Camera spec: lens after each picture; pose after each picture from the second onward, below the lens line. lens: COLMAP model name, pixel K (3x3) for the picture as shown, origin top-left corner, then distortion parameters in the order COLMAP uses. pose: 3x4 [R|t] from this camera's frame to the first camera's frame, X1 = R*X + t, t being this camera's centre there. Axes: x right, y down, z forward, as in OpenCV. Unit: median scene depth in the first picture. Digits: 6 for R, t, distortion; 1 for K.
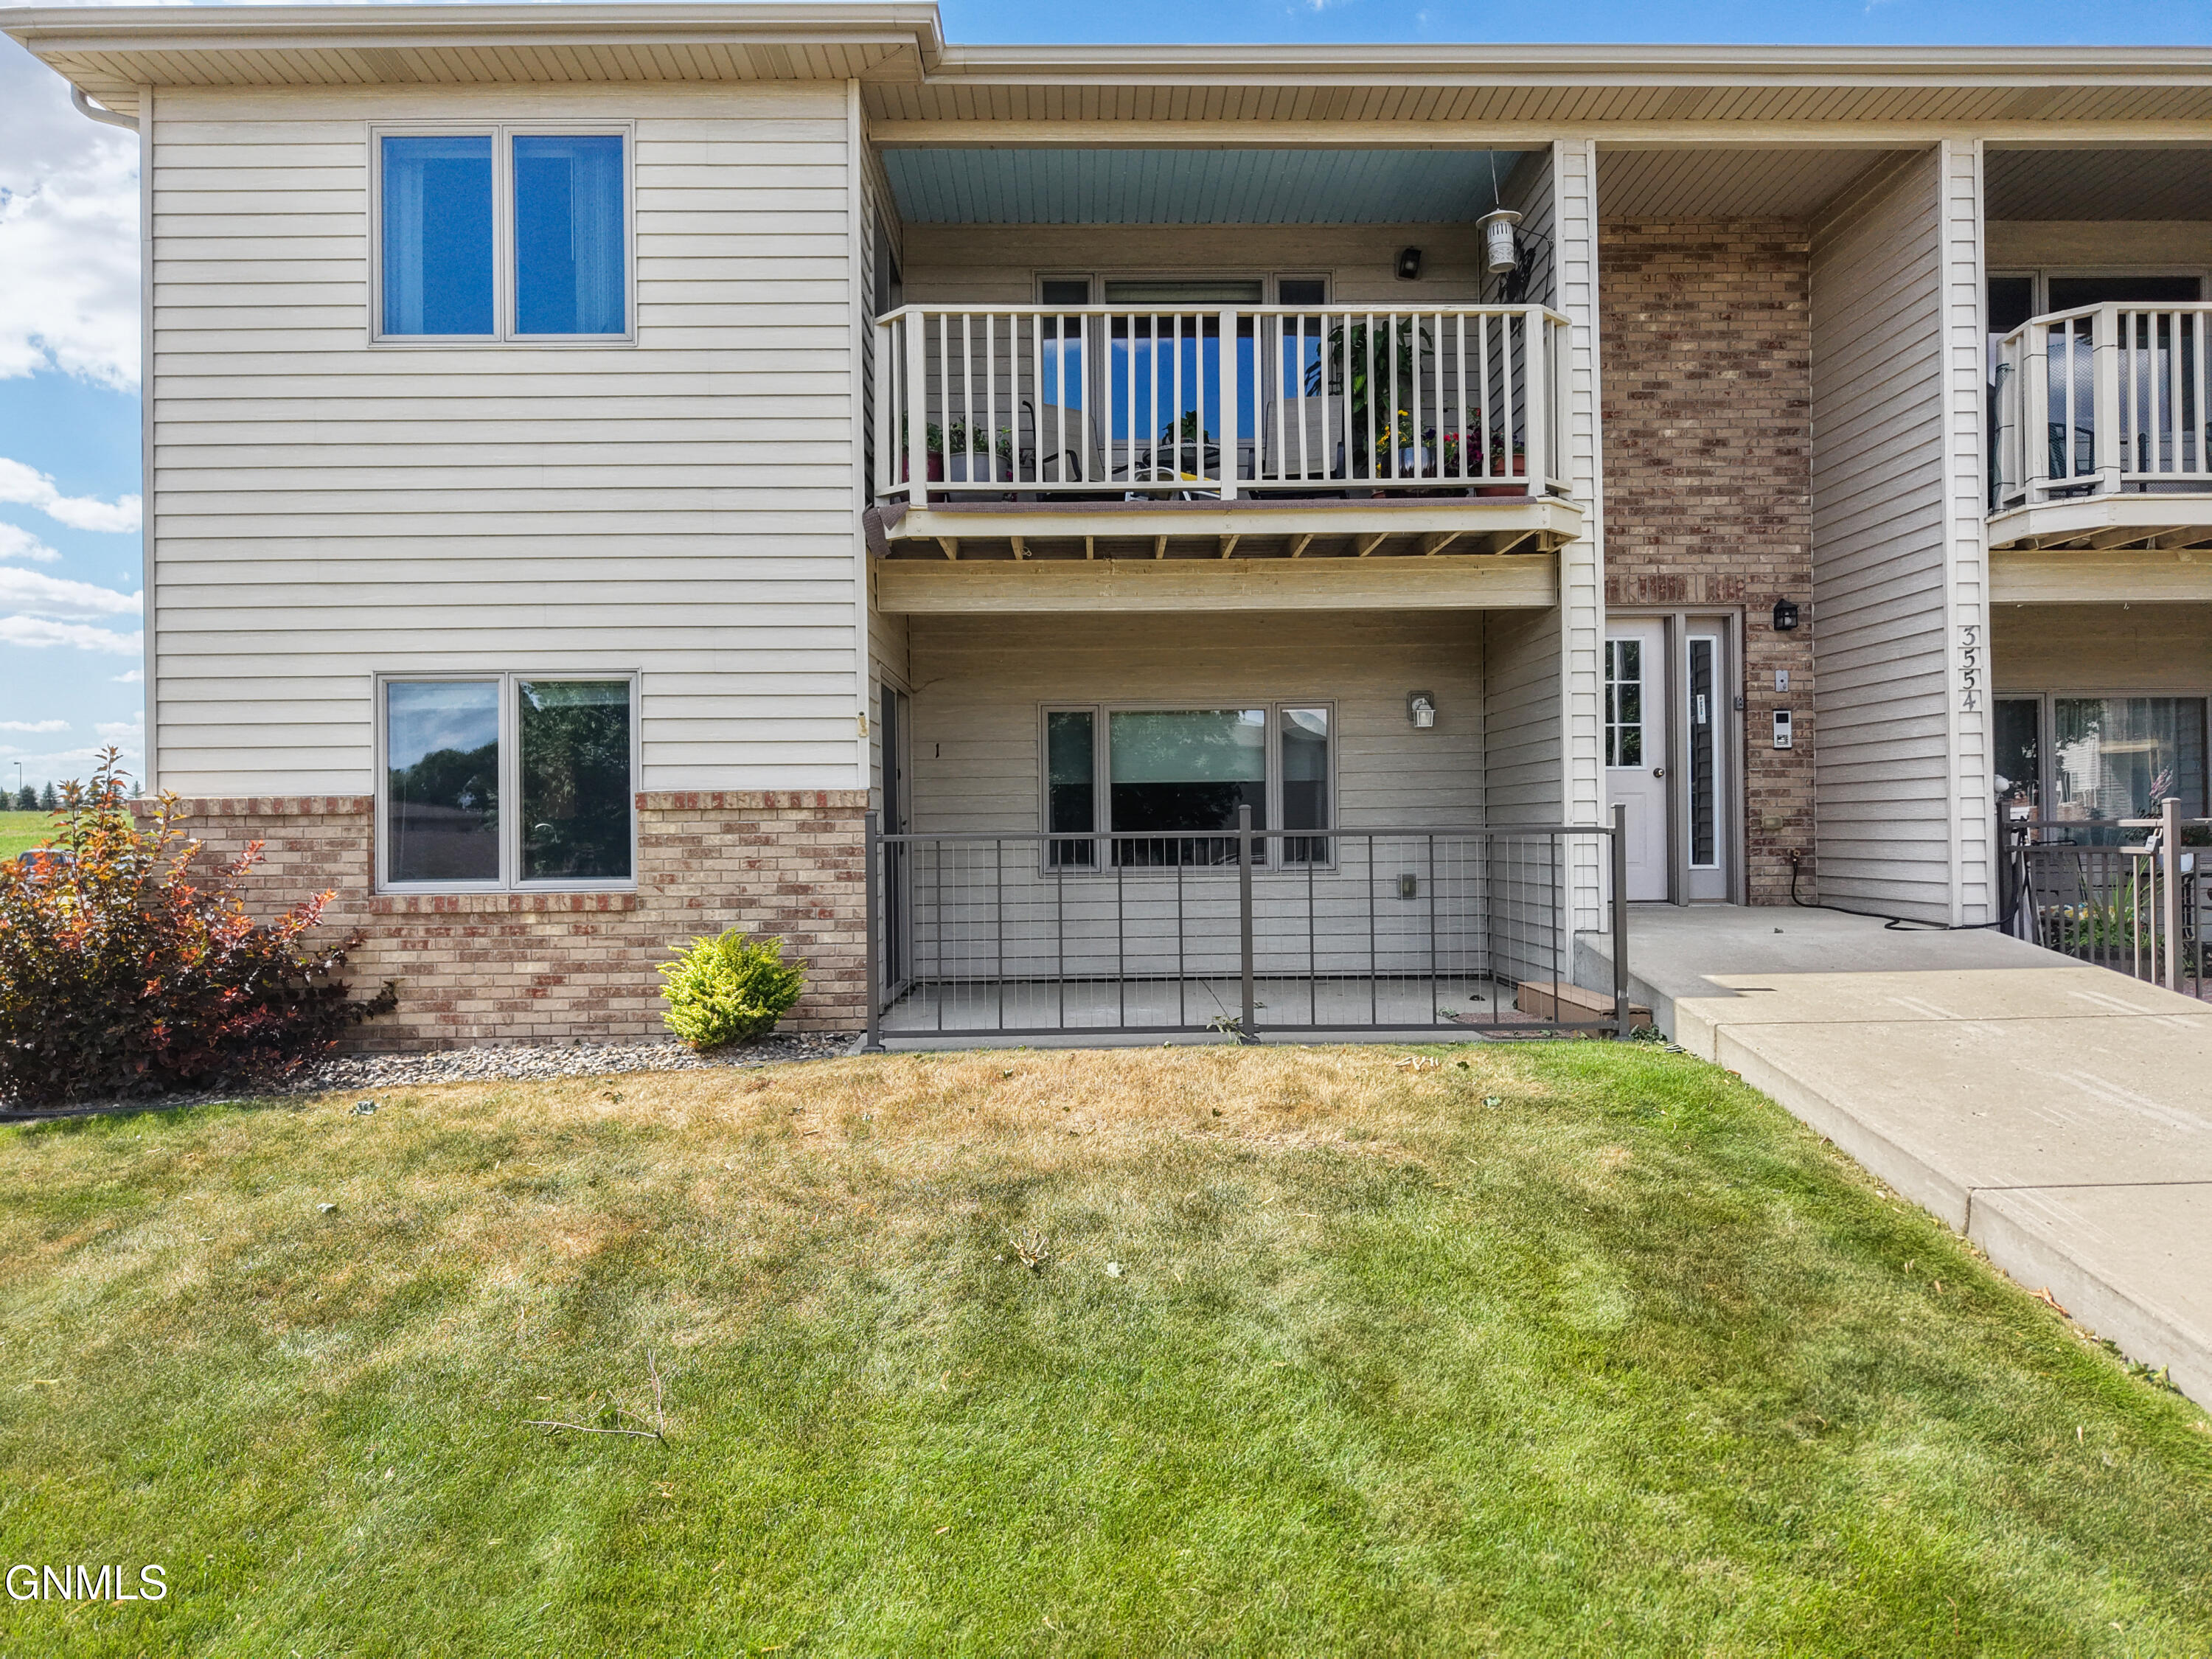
lens RADIAL K [[1457.4, 0, 1075.8], [0, 1457.4, 833.4], [0, 0, 1]] dist [0.034789, -0.025198]
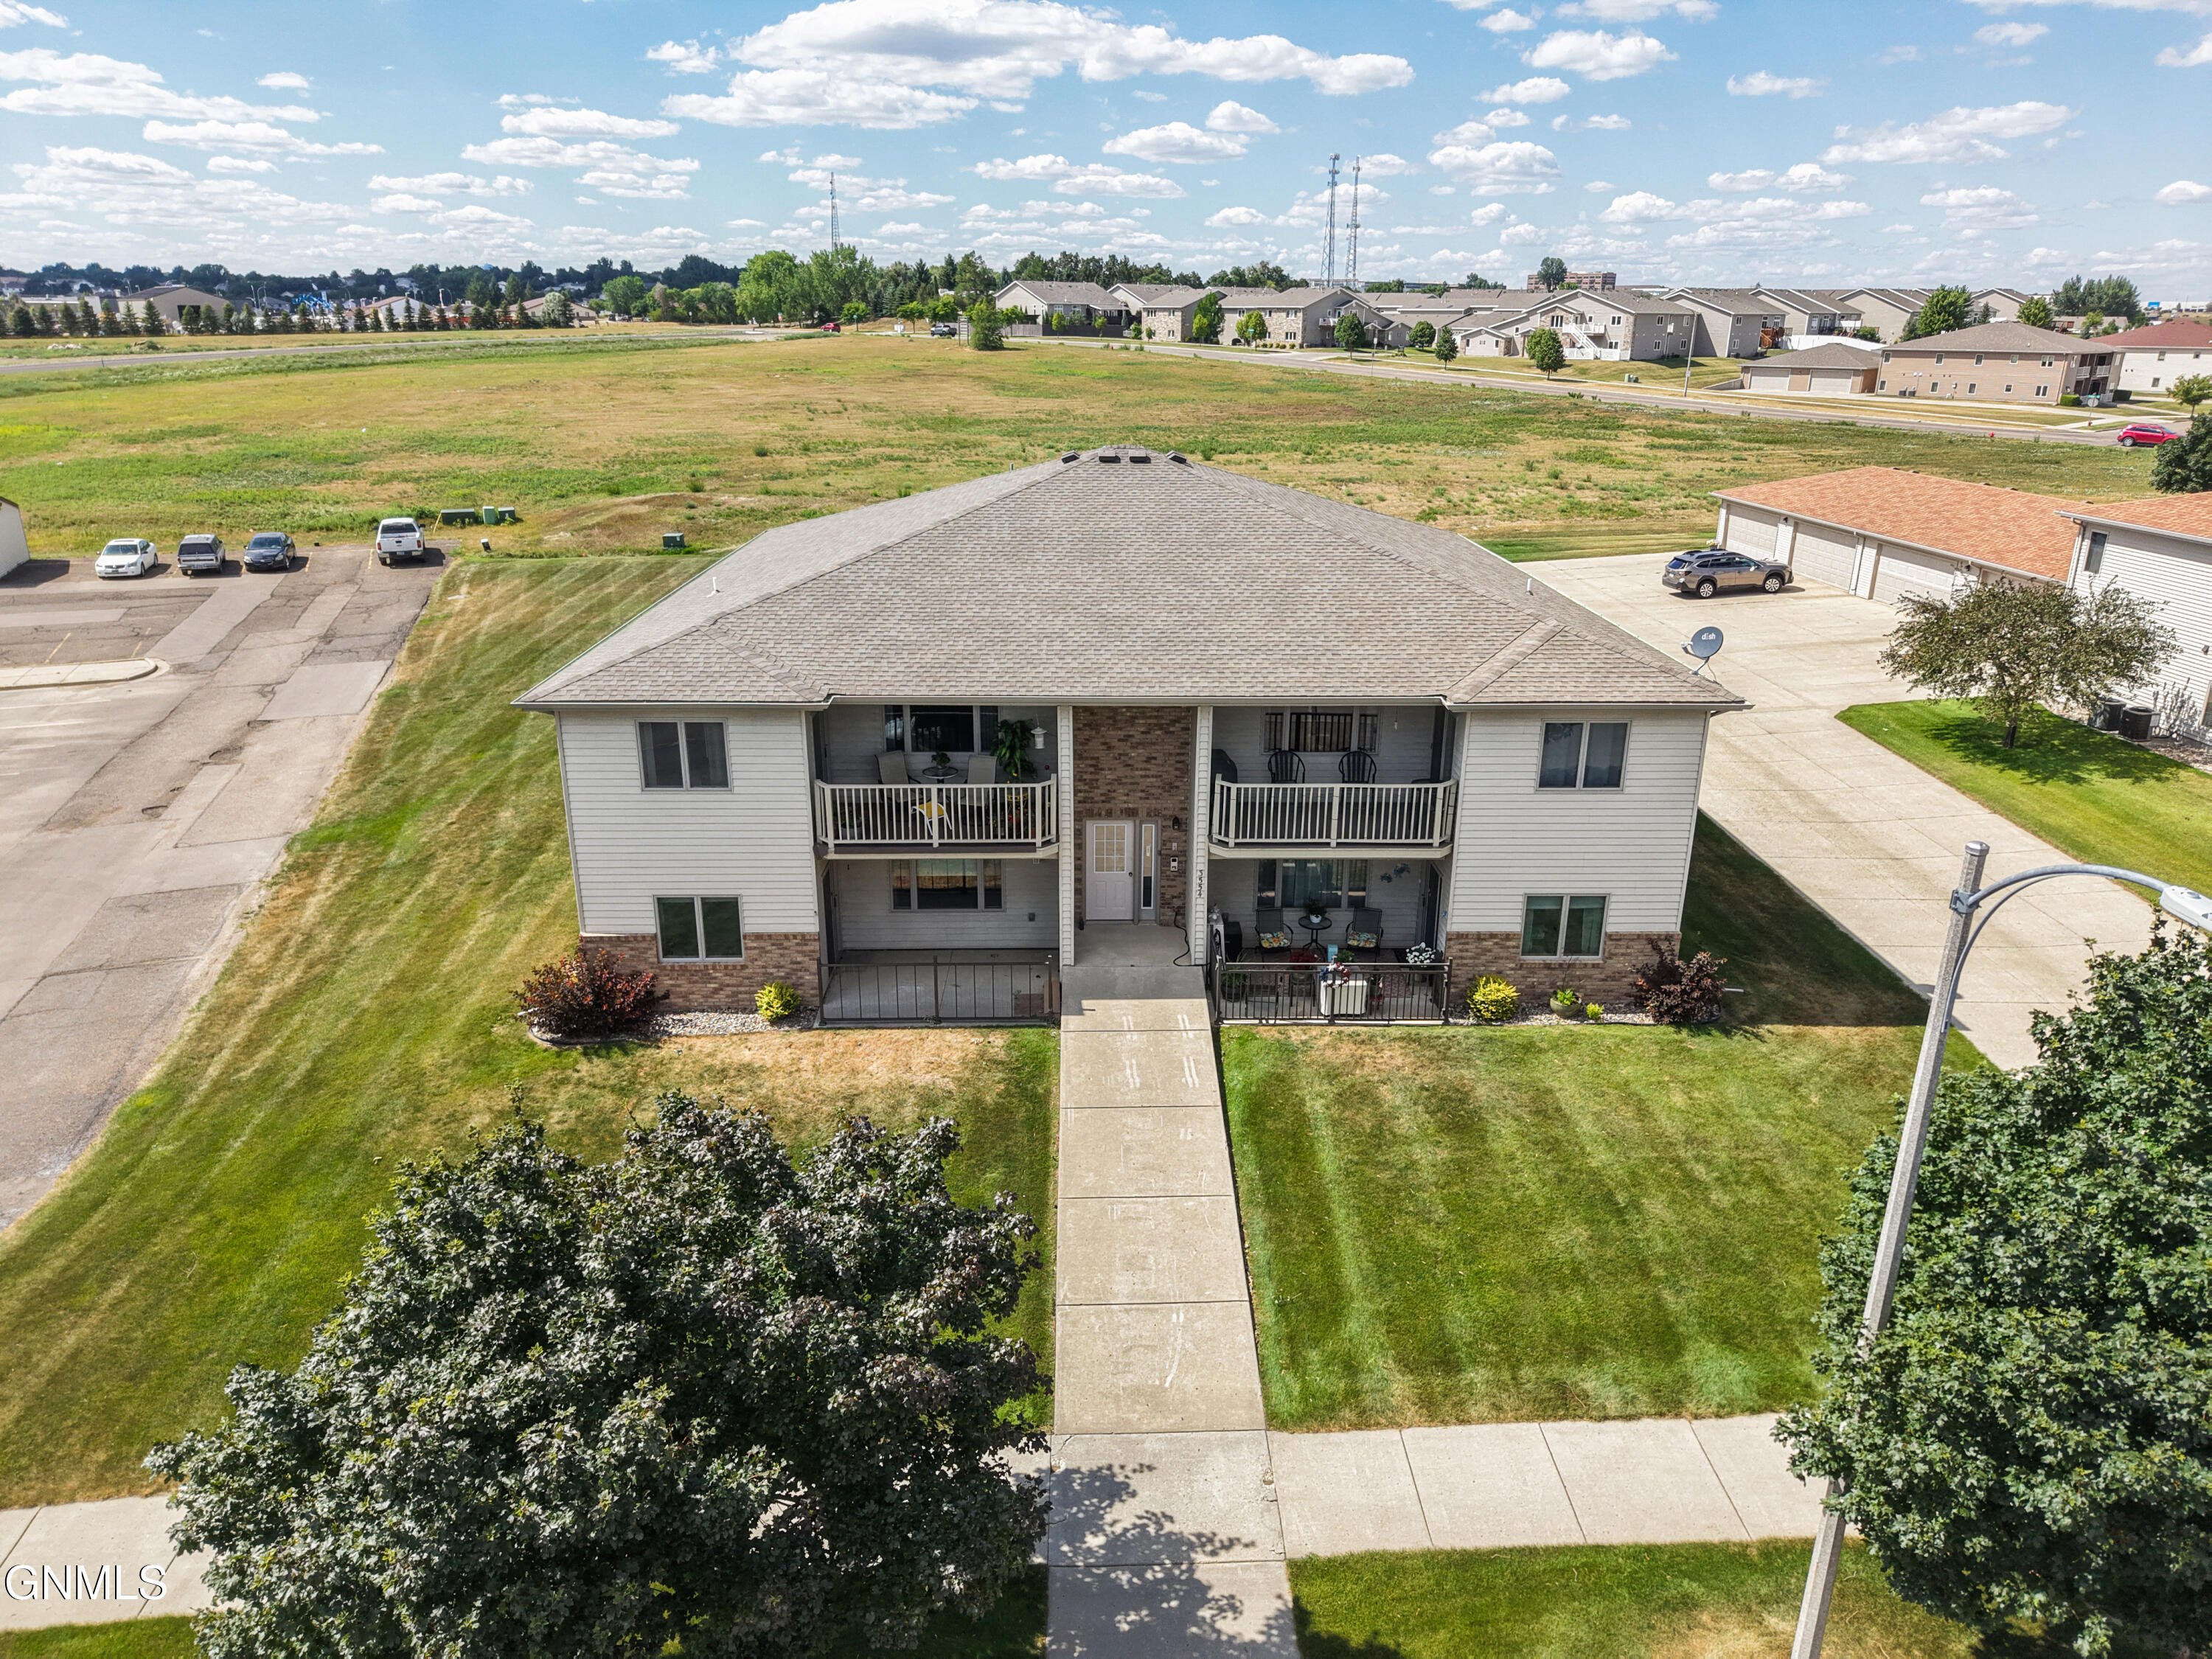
lens RADIAL K [[1457.4, 0, 1100.3], [0, 1457.4, 824.9], [0, 0, 1]] dist [0.034789, -0.025198]
pose [[0.999788, 0.014781, 0.014325, 0.397600], [-0.018729, 0.941957, 0.335212, -1.273819], [-0.008538, -0.335409, 0.942034, -1.796349]]
